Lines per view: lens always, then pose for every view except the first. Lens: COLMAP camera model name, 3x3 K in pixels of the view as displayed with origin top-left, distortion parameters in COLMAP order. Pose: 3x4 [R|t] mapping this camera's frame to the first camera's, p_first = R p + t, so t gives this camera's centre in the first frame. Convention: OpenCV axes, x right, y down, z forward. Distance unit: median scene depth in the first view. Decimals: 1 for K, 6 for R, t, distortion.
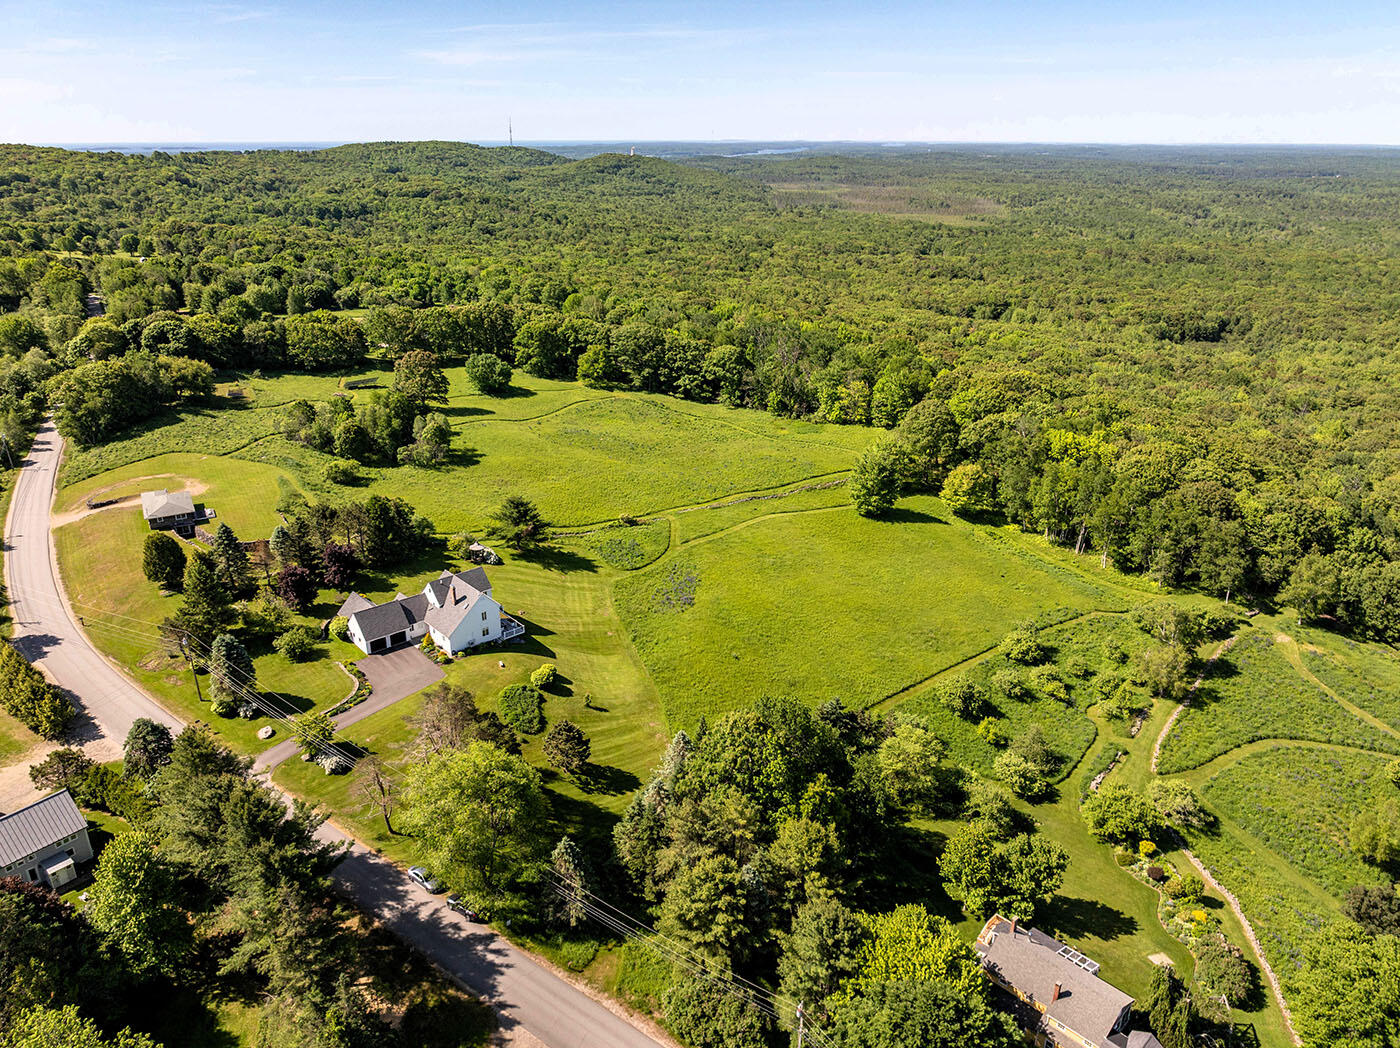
lens RADIAL K [[990.5, 0, 700.3], [0, 990.5, 516.2], [0, 0, 1]] dist [-0.036087, 0.015078]
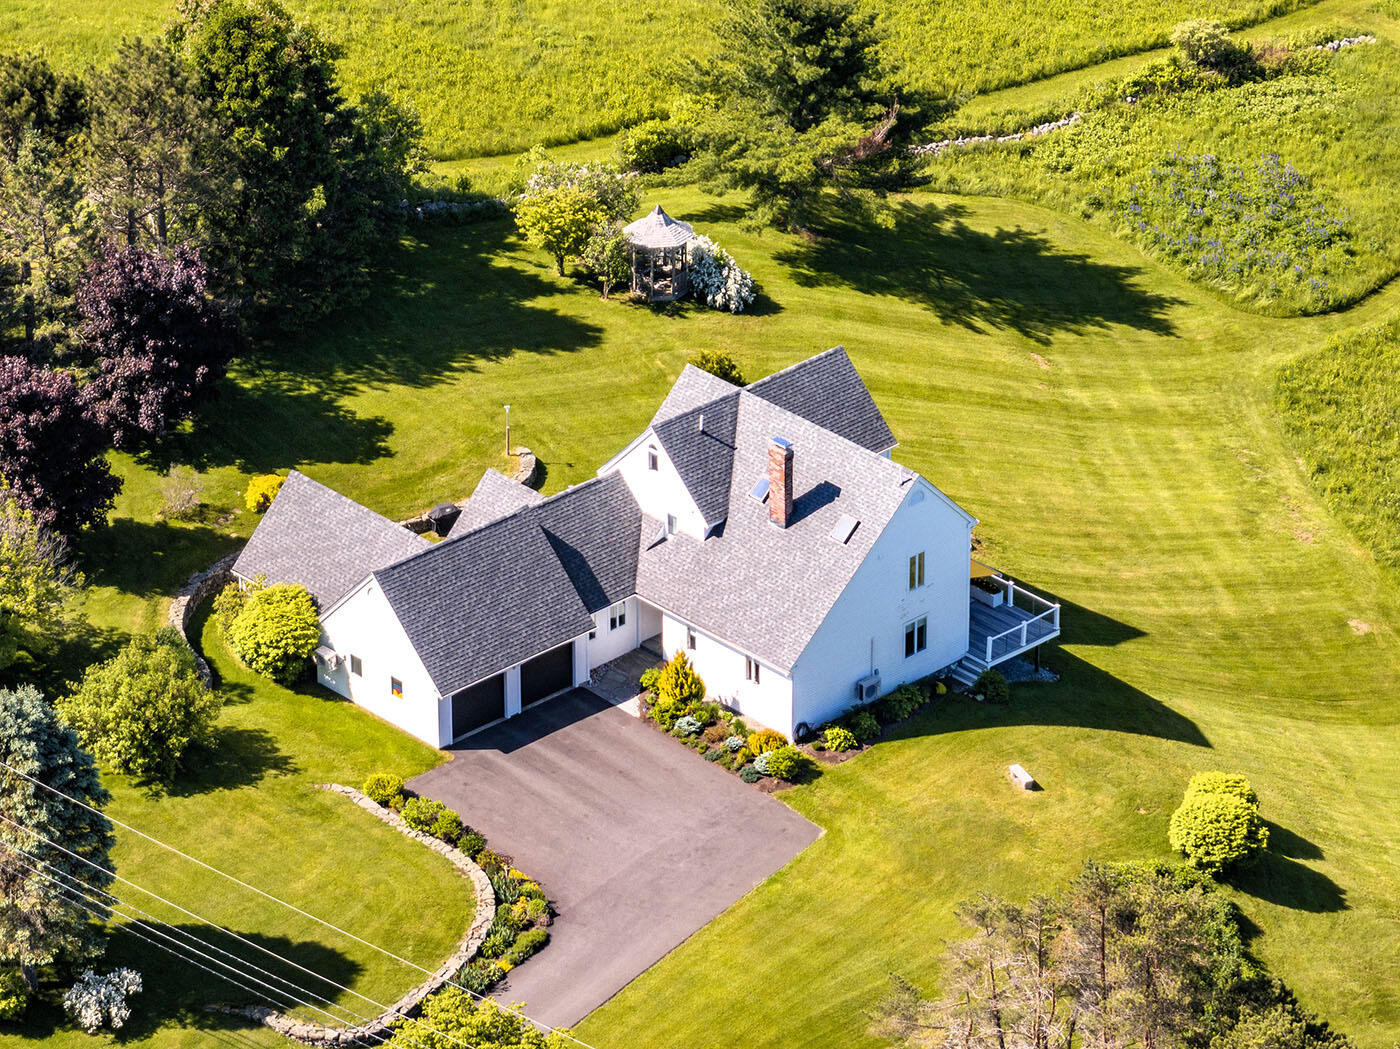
lens RADIAL K [[6631.6, 0, 697.8], [0, 6631.6, 523.3], [0, 0, 1]] dist [0.326658, 0.000000]
pose [[0.999553, -0.019643, 0.022555, -0.246528], [0.016817, 0.992720, 0.119265, -0.075420], [-0.024733, -0.118832, 0.992606, -0.418944]]
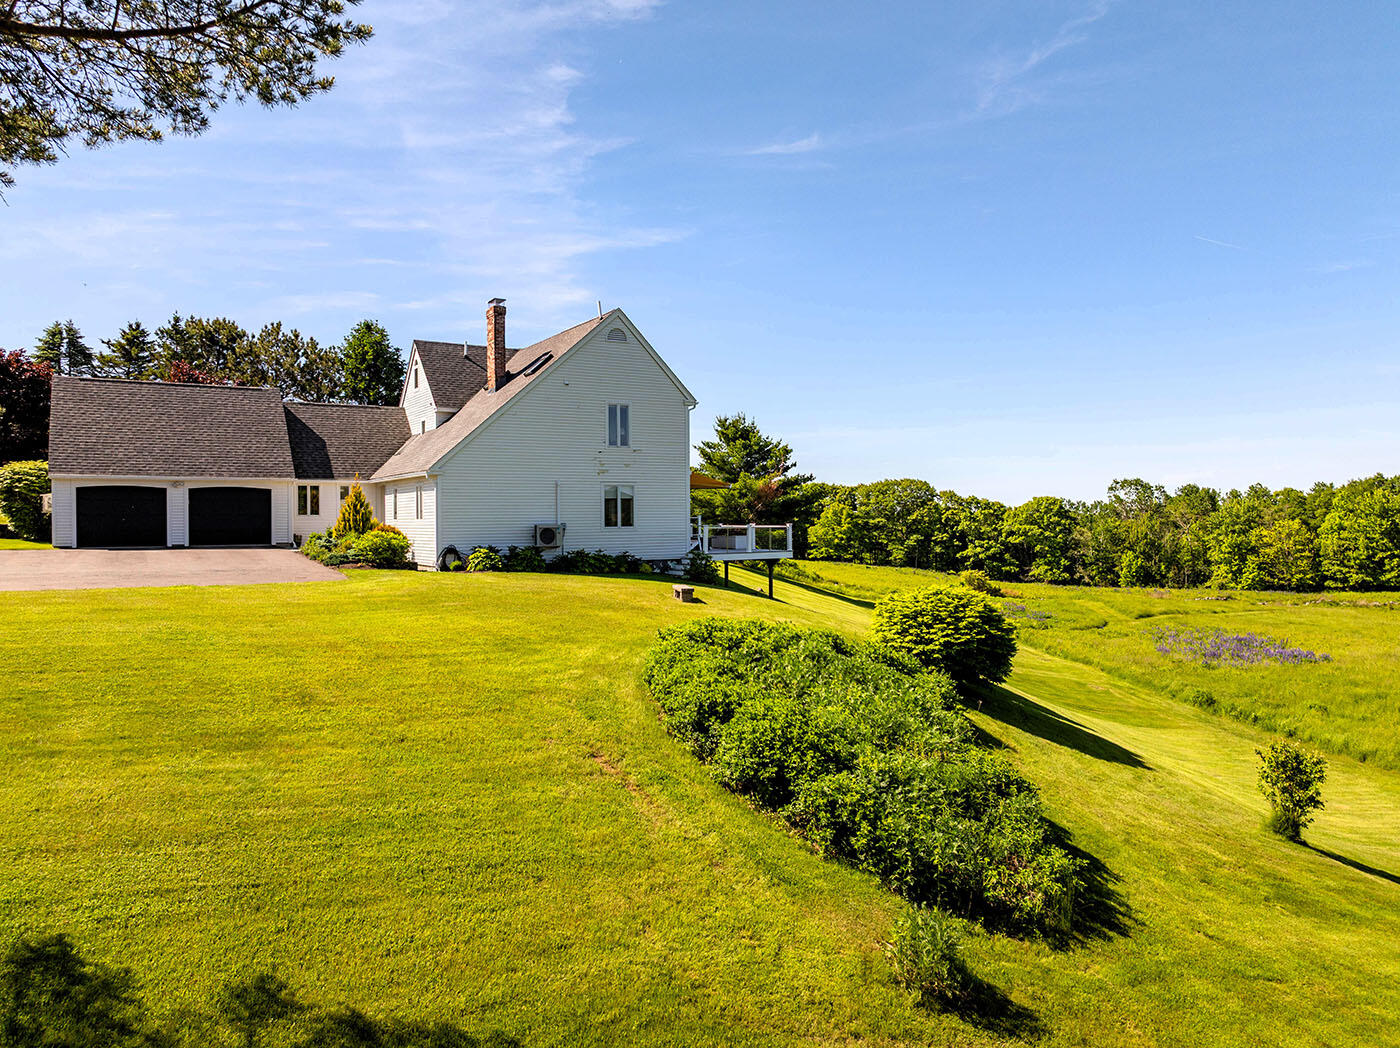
lens RADIAL K [[990.5, 0, 697.0], [0, 990.5, 521.4], [0, 0, 1]] dist [-0.036087, 0.015078]
pose [[0.982123, -0.006876, -0.188114, -0.131218], [-0.061547, 0.932678, -0.355421, 0.159332], [0.177894, 0.360645, 0.915581, 0.661974]]
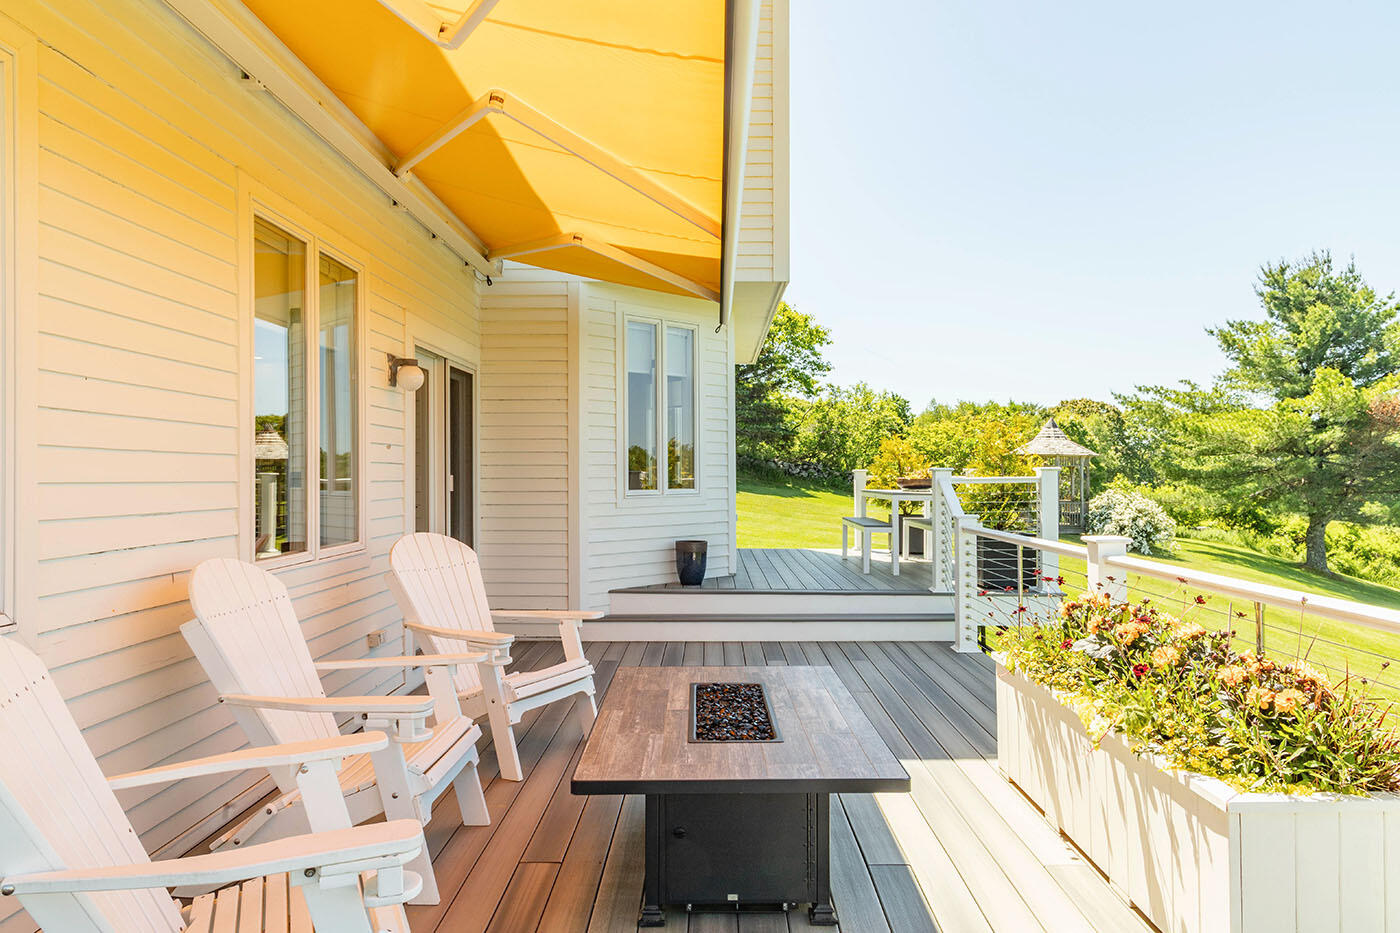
lens RADIAL K [[905.5, 0, 701.6], [0, 905.5, 469.9], [0, 0, 1]] dist [-0.001472, -0.001721]
pose [[0.744260, -0.014014, -0.667743, -0.160732], [-0.234621, 0.930576, -0.281036, 0.093116], [0.625324, 0.365830, 0.689303, 0.831666]]
